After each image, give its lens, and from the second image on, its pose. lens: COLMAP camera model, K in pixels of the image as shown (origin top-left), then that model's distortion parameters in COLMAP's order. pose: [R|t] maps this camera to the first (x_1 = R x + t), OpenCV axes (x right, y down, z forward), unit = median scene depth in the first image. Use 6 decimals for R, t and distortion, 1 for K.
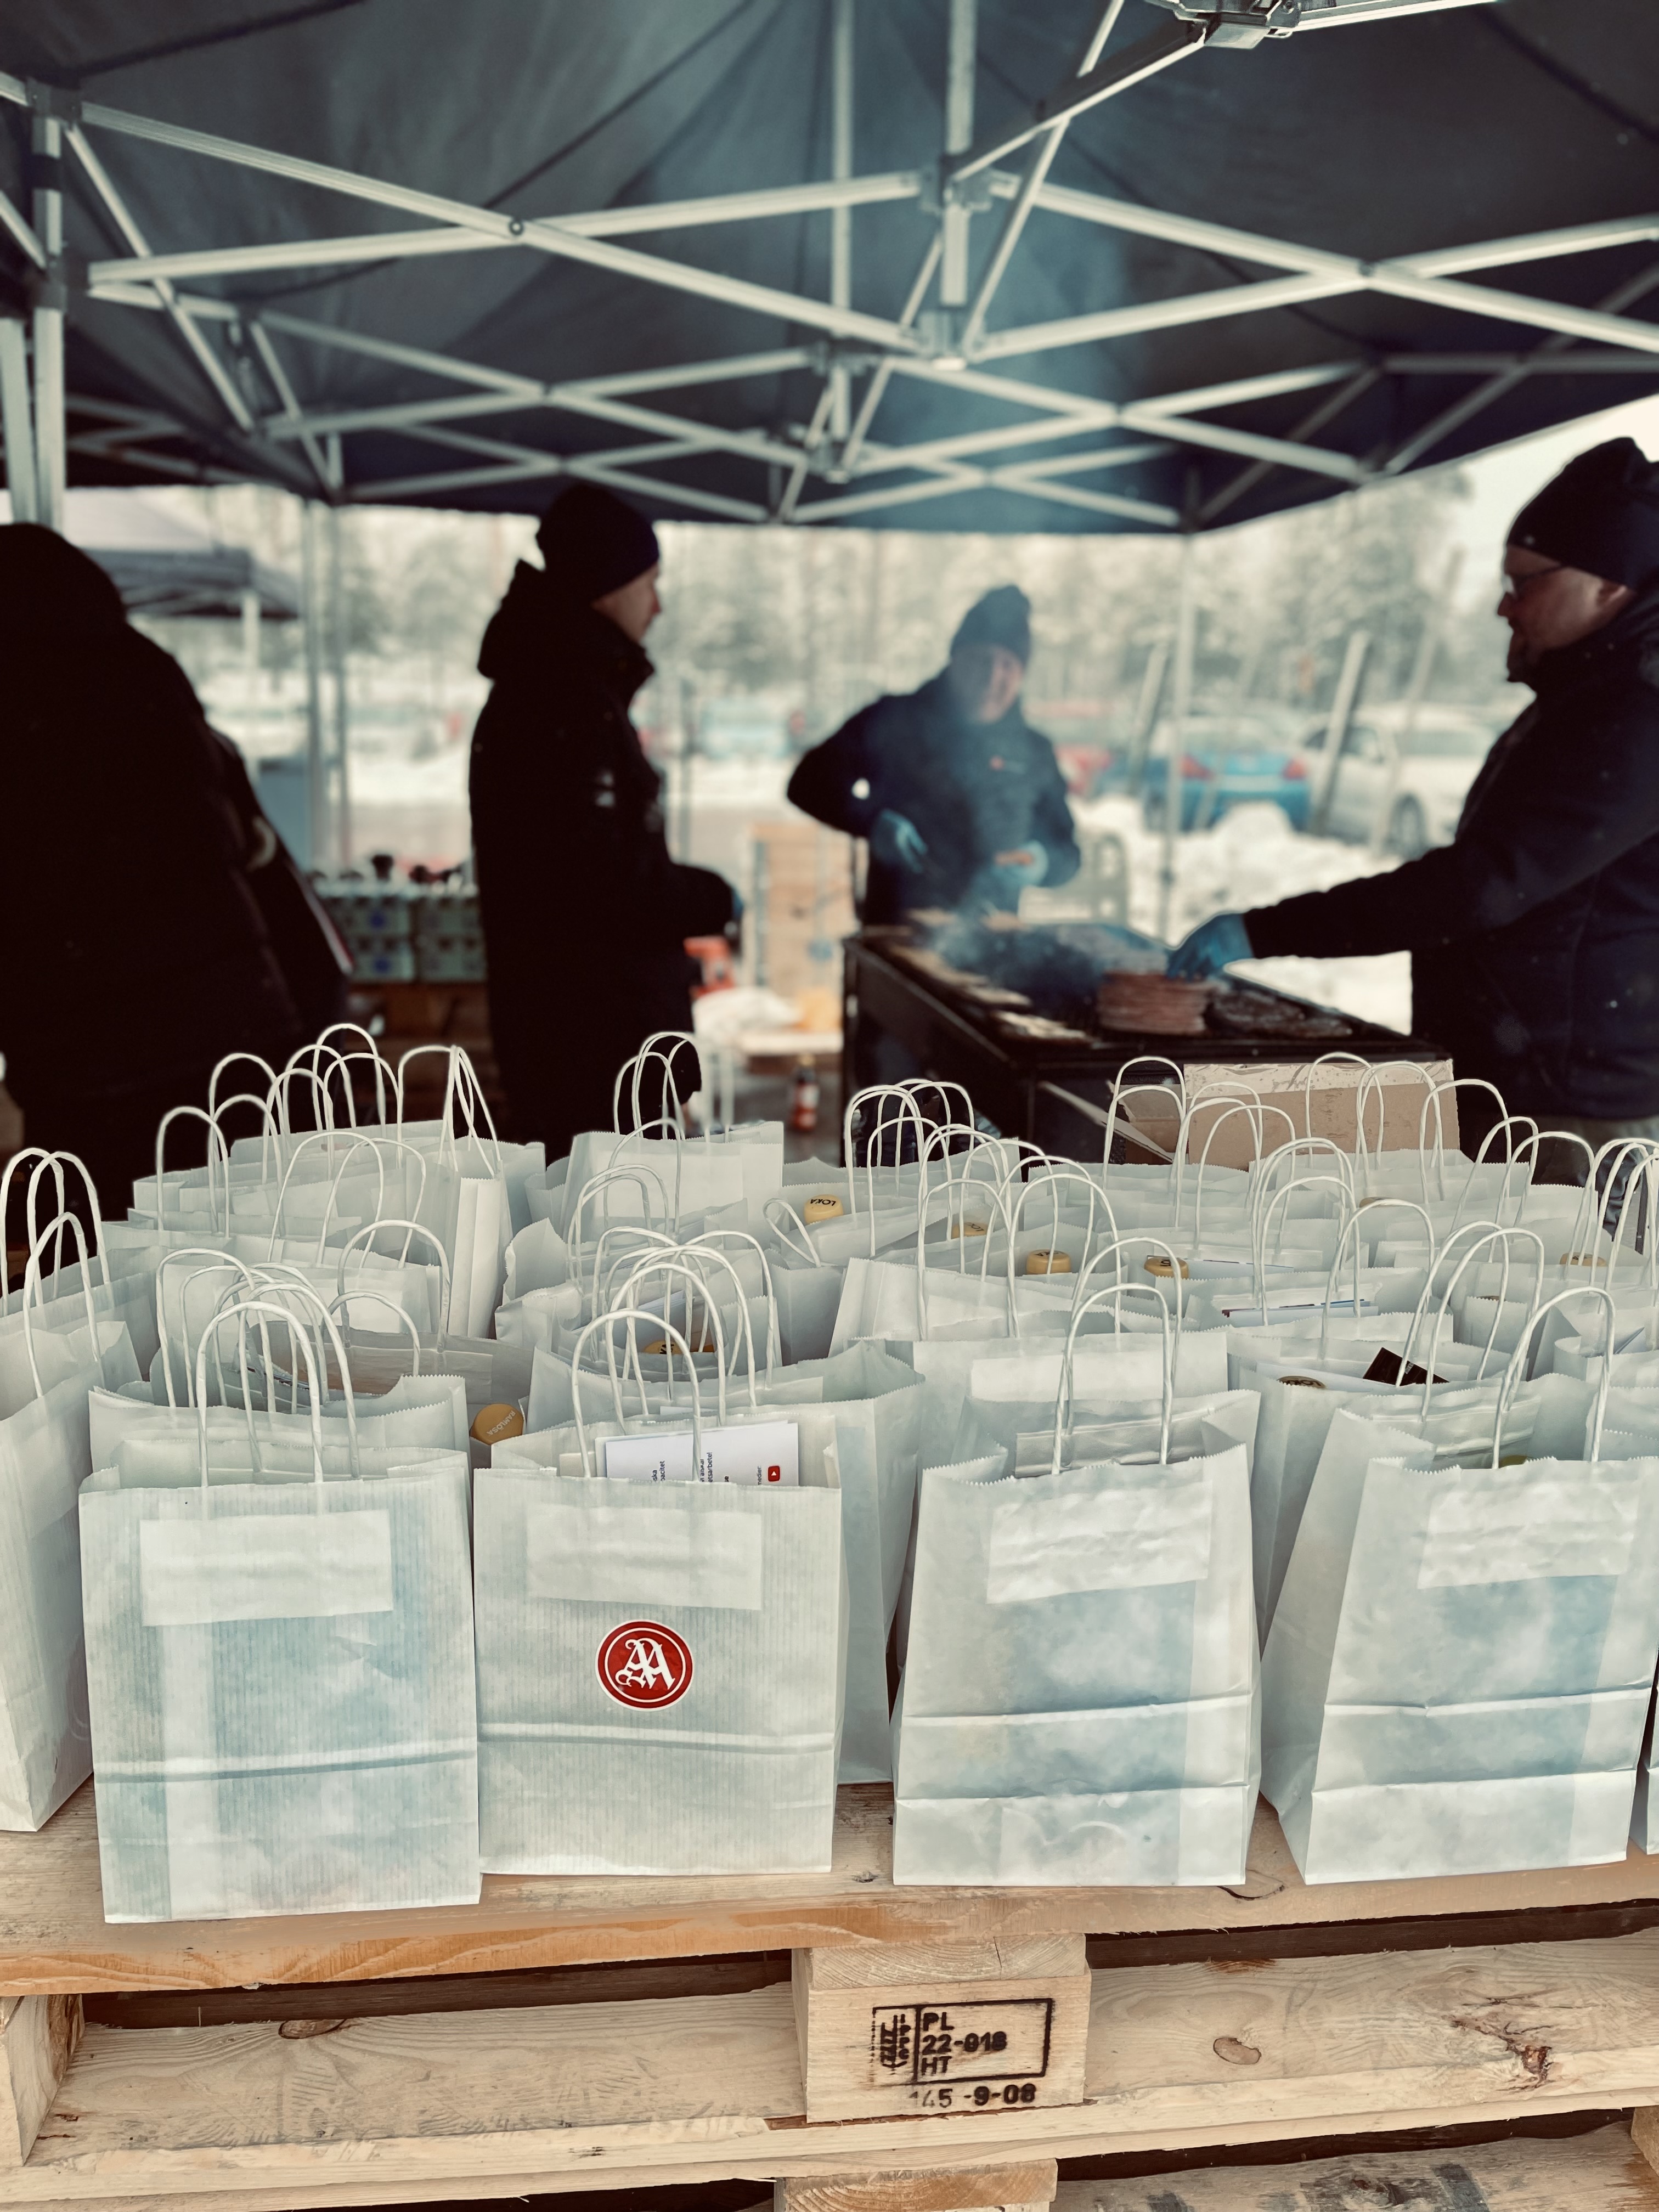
lens RADIAL K [[1634.9, 0, 825.4], [0, 1634.9, 1094.0], [0, 0, 1]] dist [-0.055349, 0.089517]
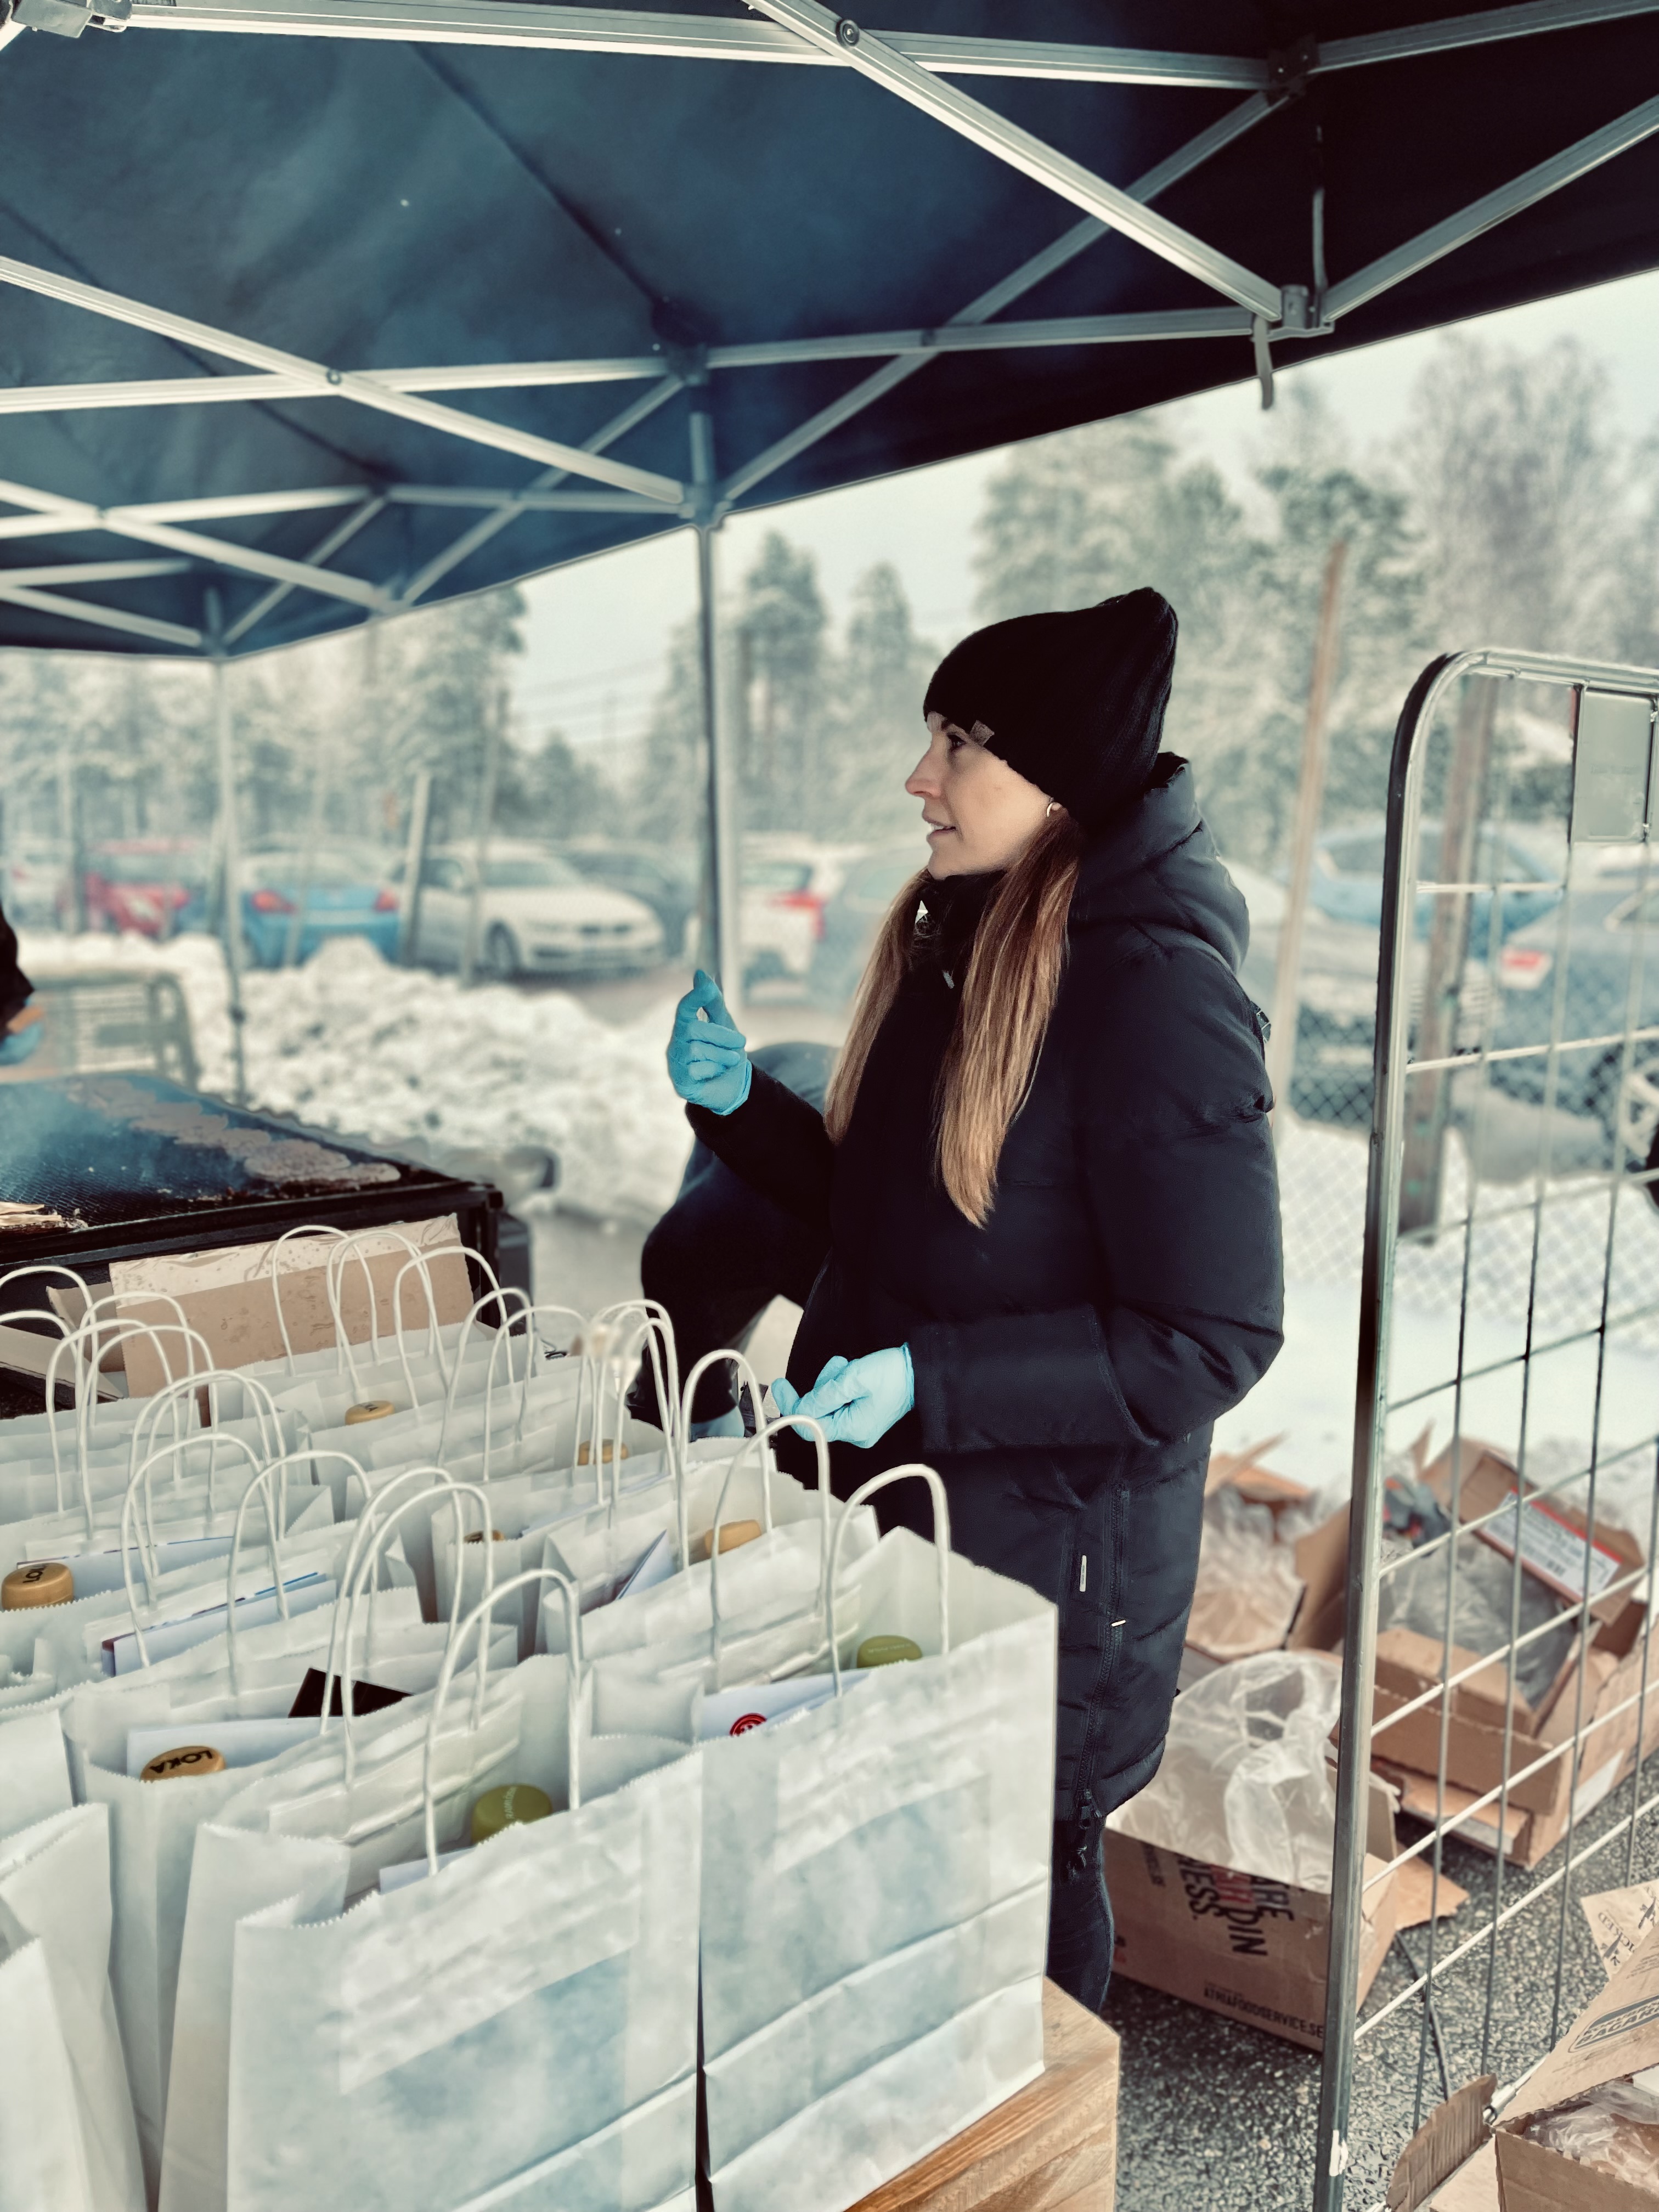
lens RADIAL K [[1523.9, 0, 829.5], [0, 1523.9, 1106.0], [0, 0, 1]] dist [0.001440, -0.000225]
pose [[0.859877, -0.093396, 0.501885, 0.129472], [0.126866, 0.991375, -0.032875, -0.020923], [-0.494485, 0.091940, 0.864310, 0.166445]]
